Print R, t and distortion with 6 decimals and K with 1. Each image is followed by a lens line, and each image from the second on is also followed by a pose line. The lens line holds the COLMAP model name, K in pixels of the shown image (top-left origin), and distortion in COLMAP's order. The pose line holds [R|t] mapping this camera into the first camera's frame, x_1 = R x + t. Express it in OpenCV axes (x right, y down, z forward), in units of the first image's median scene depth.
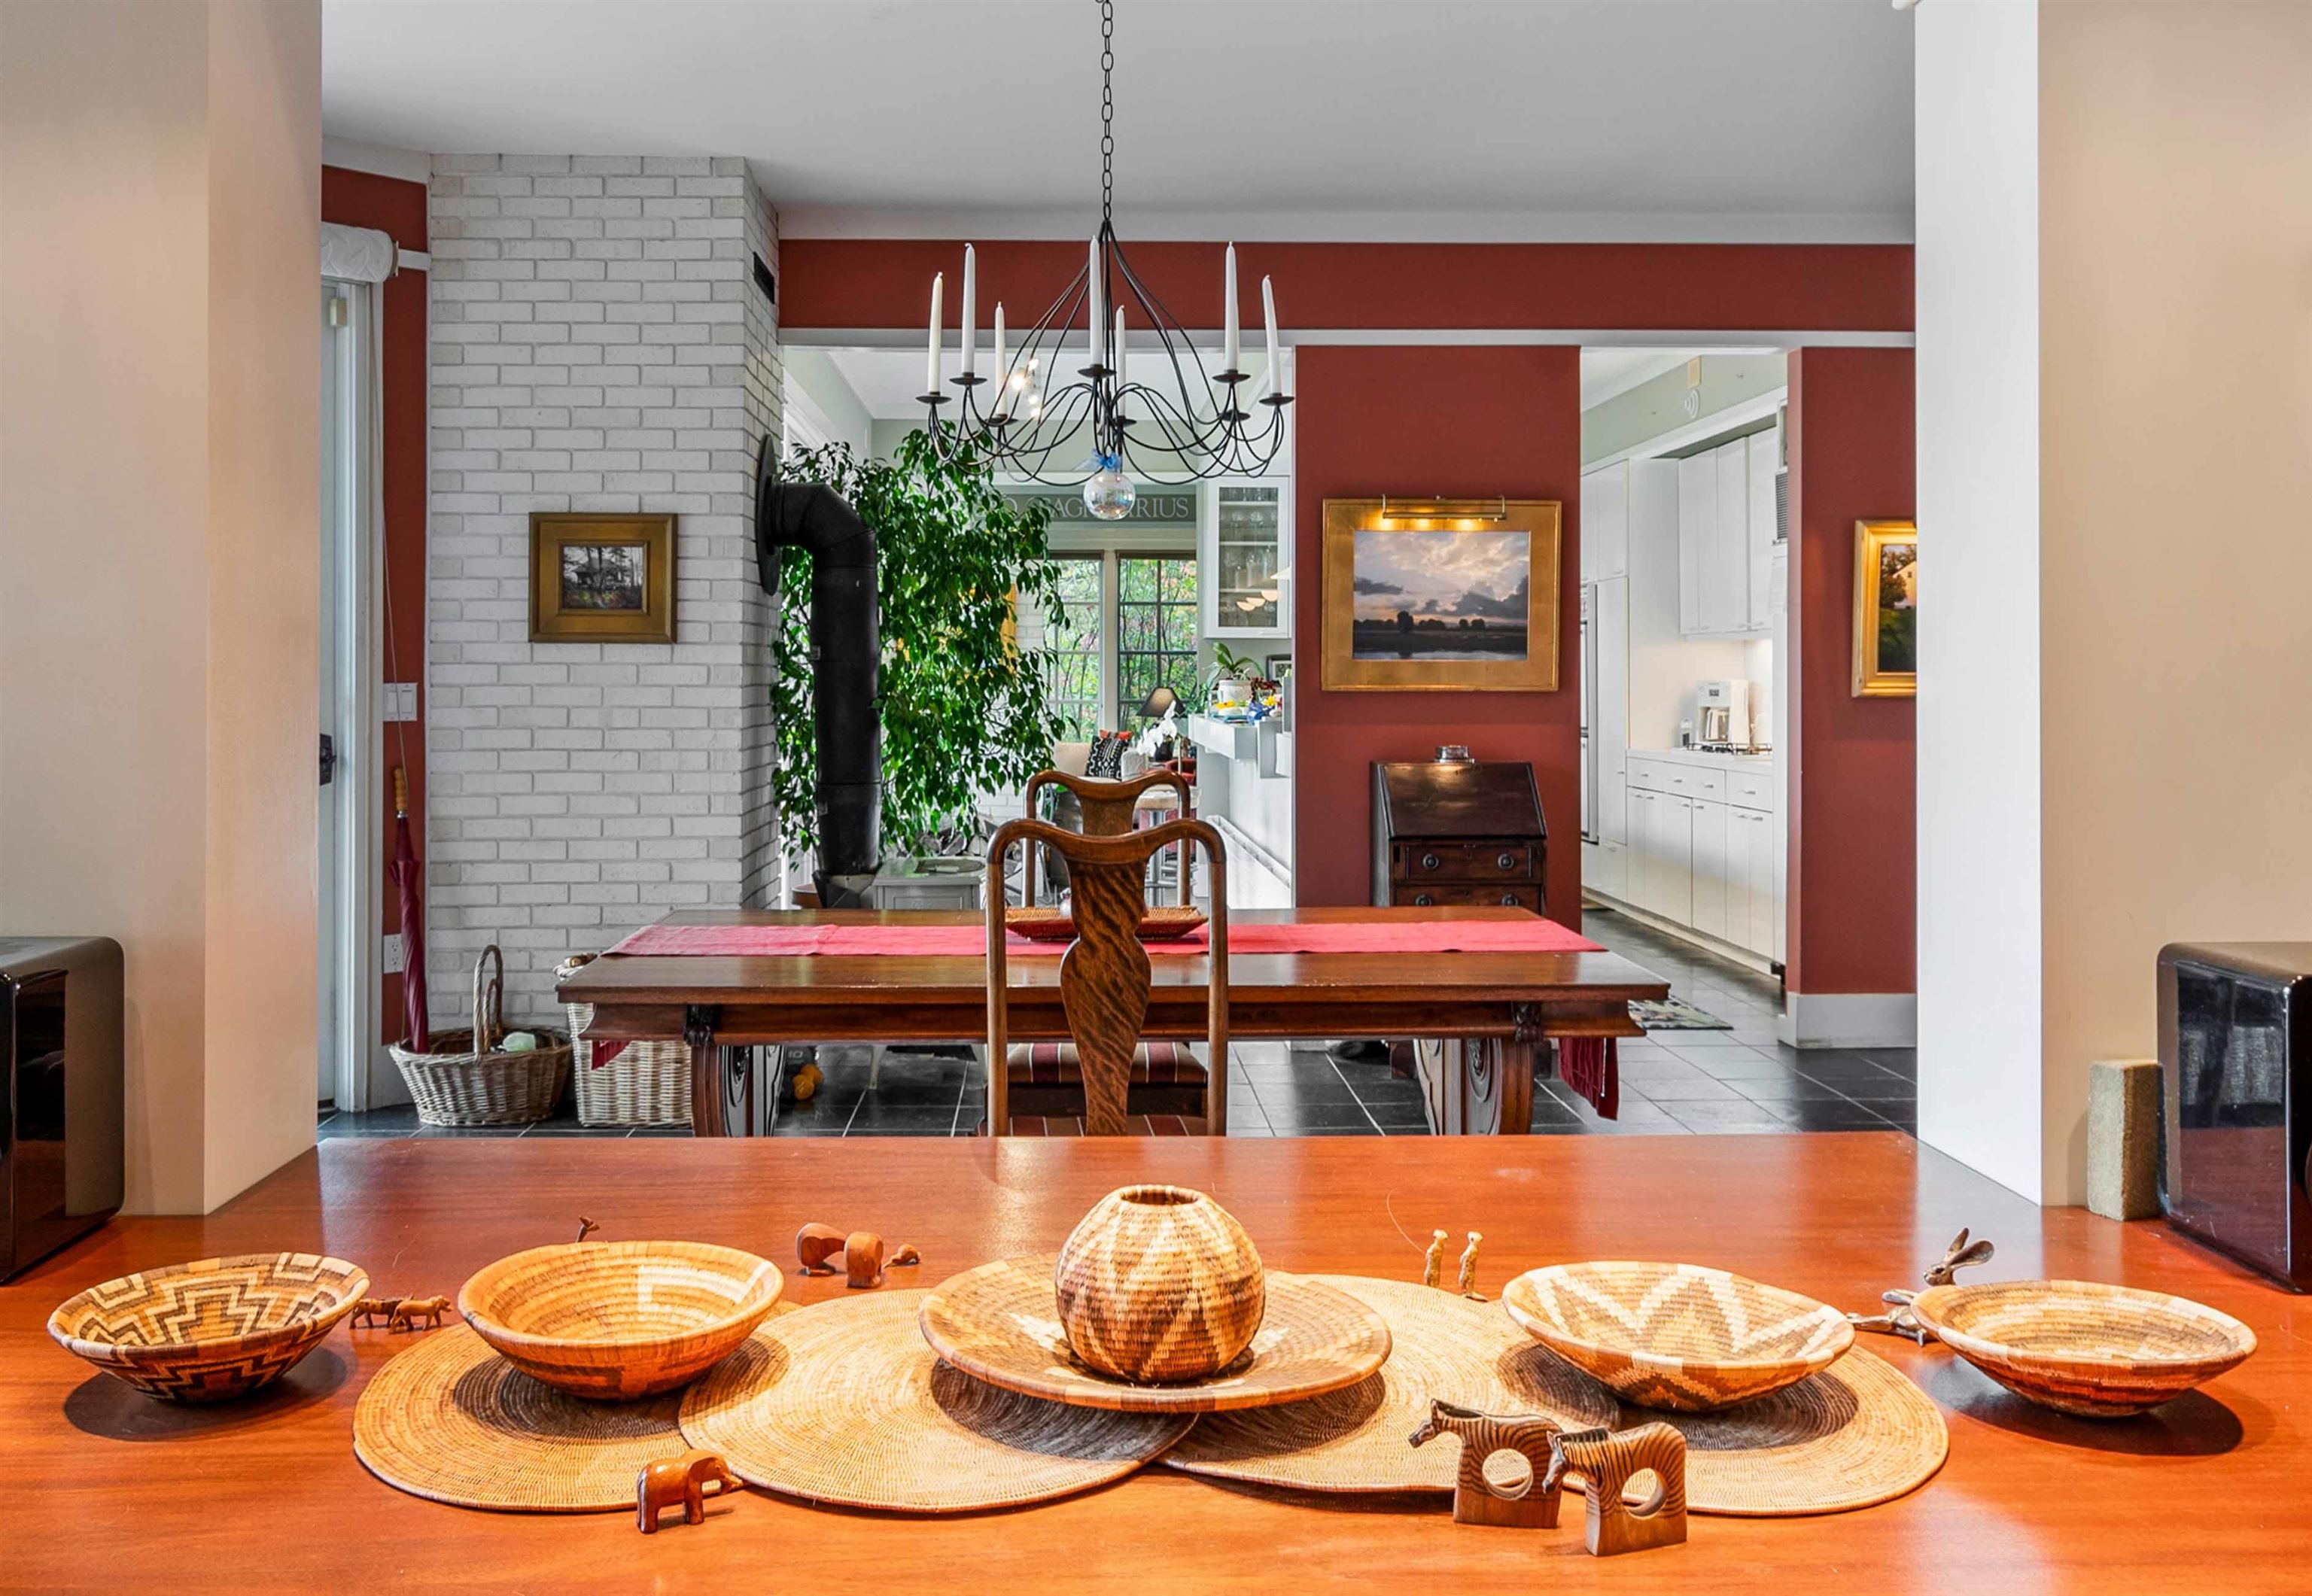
lens RADIAL K [[1895.9, 0, 1156.0], [0, 1895.9, 798.0], [0, 0, 1]] dist [-0.001426, 0.000432]
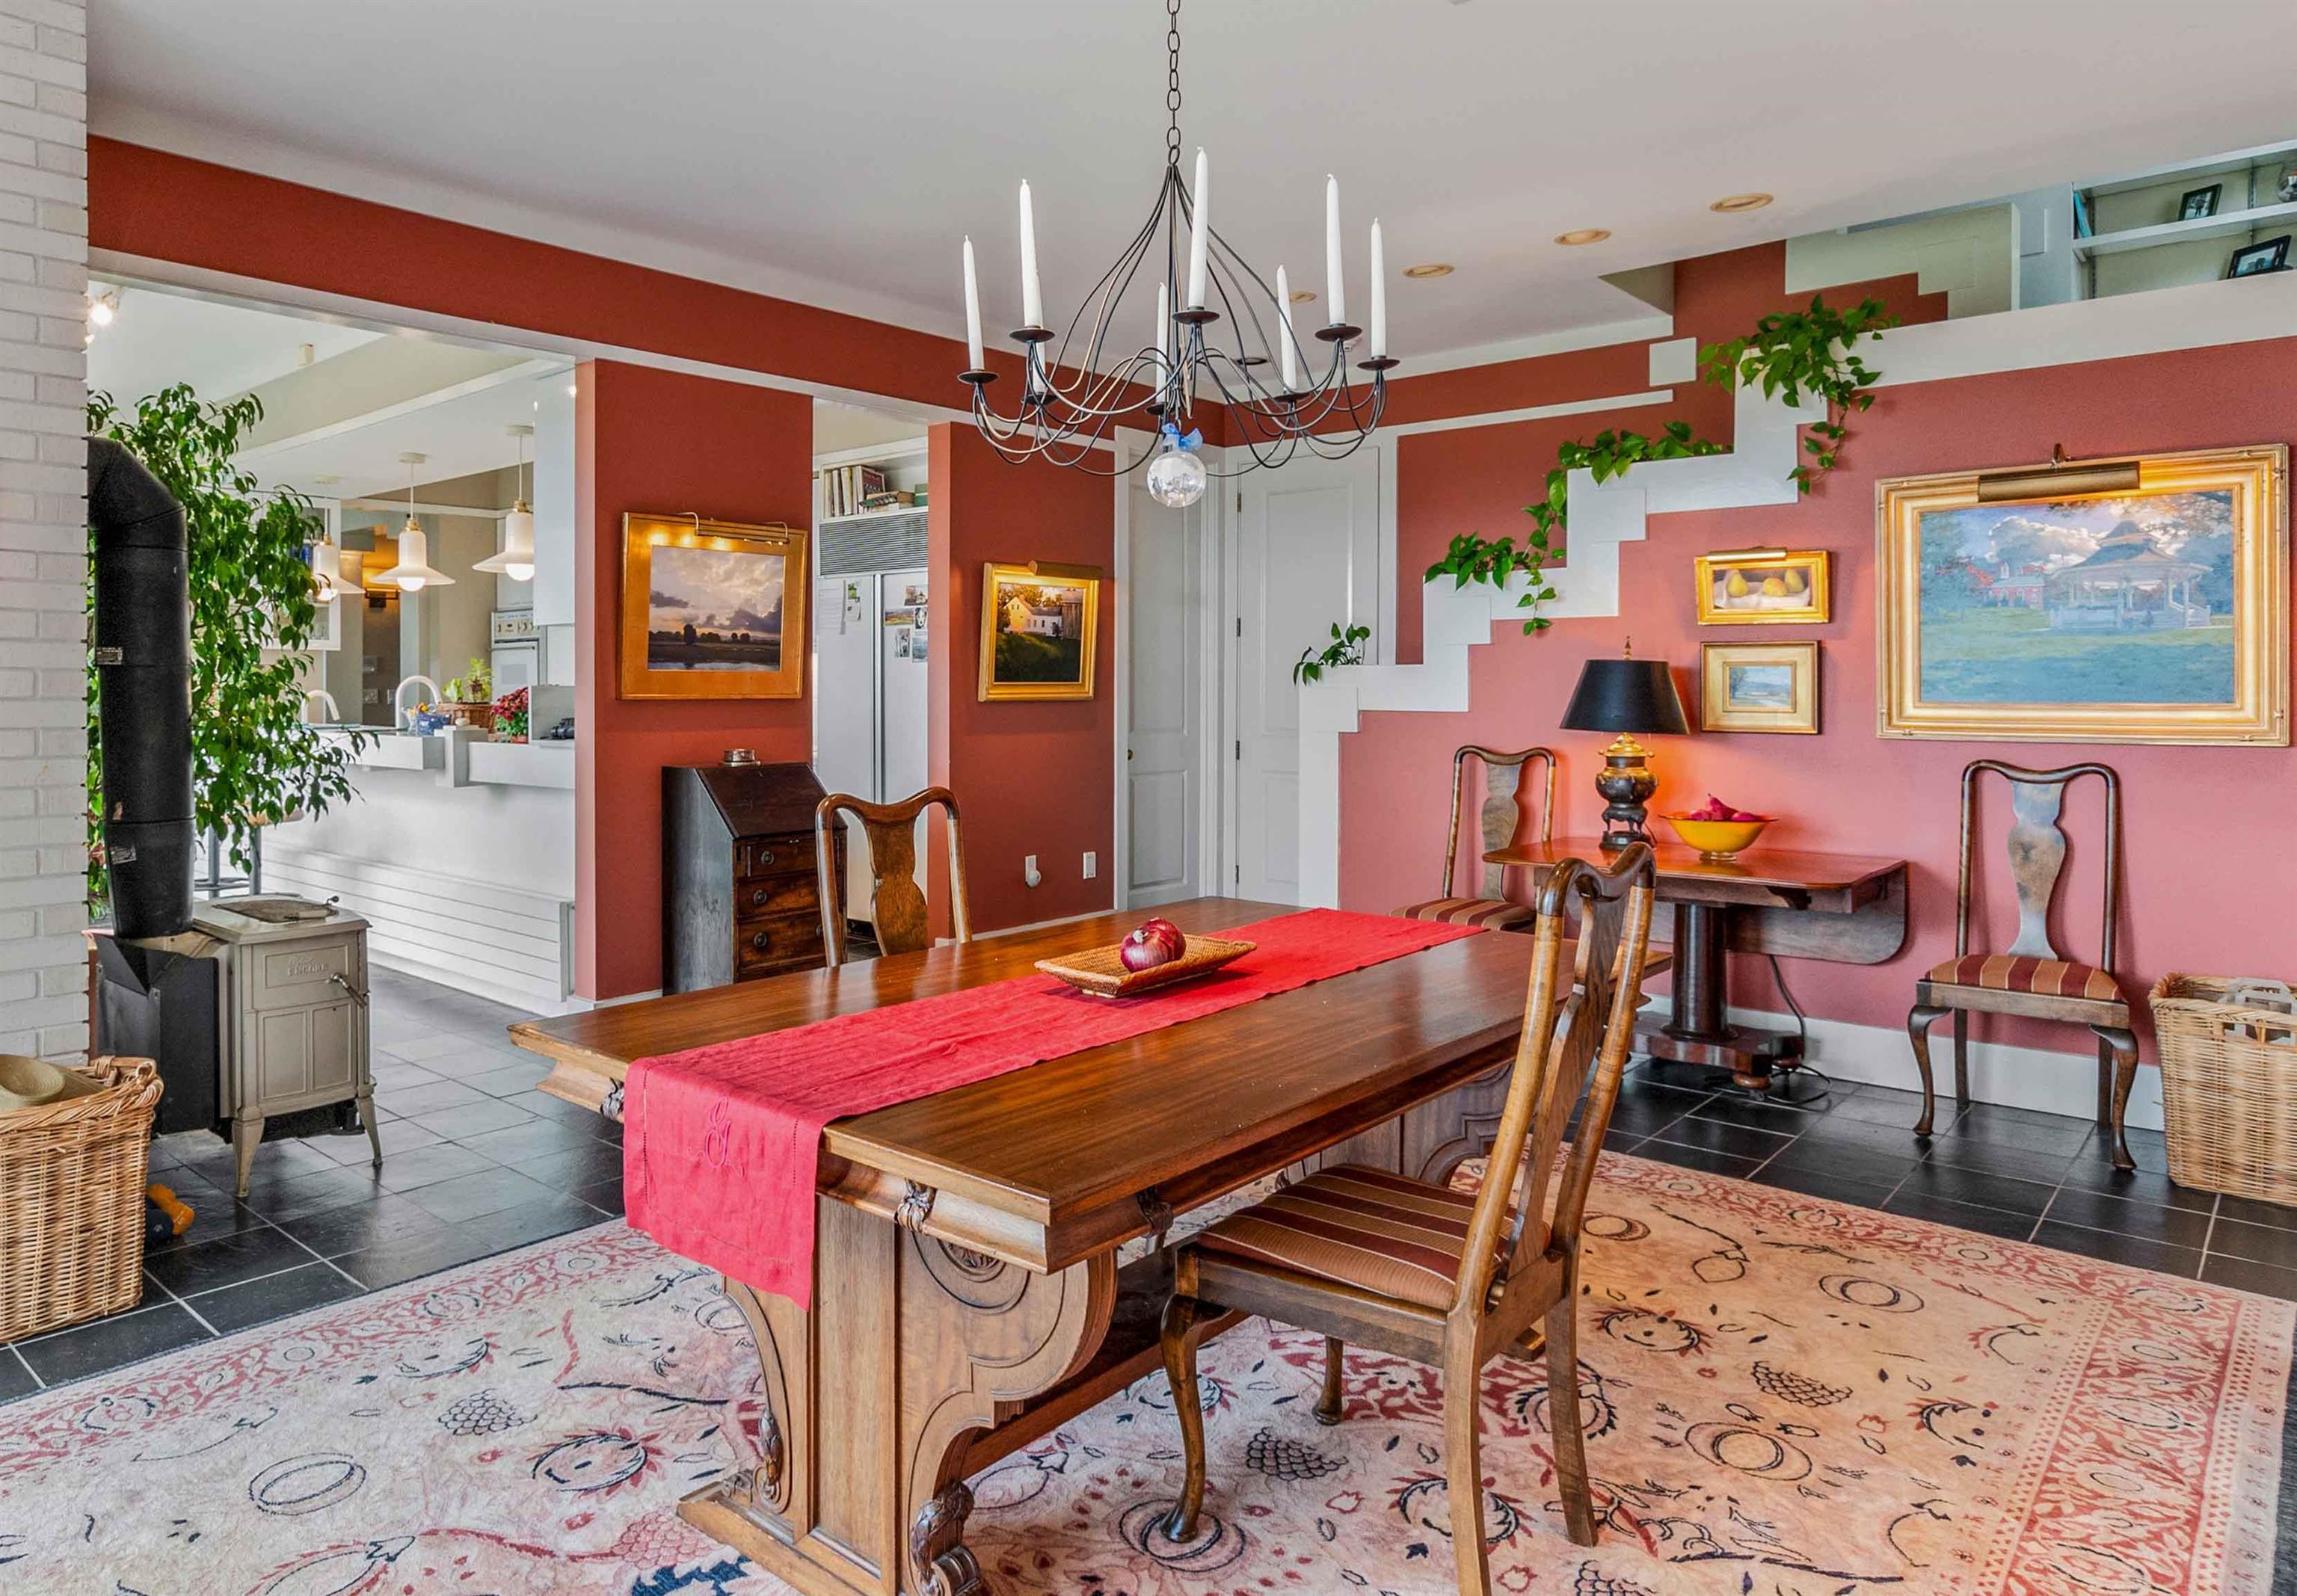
lens RADIAL K [[1473.7, 0, 1146.7], [0, 1473.7, 695.3], [0, 0, 1]] dist [-0.004501, -0.001508]
pose [[0.699478, -0.007376, 0.714616, -0.277343], [0.050564, 0.997952, -0.039192, -0.013766], [-0.712863, 0.063548, 0.698418, 0.245953]]
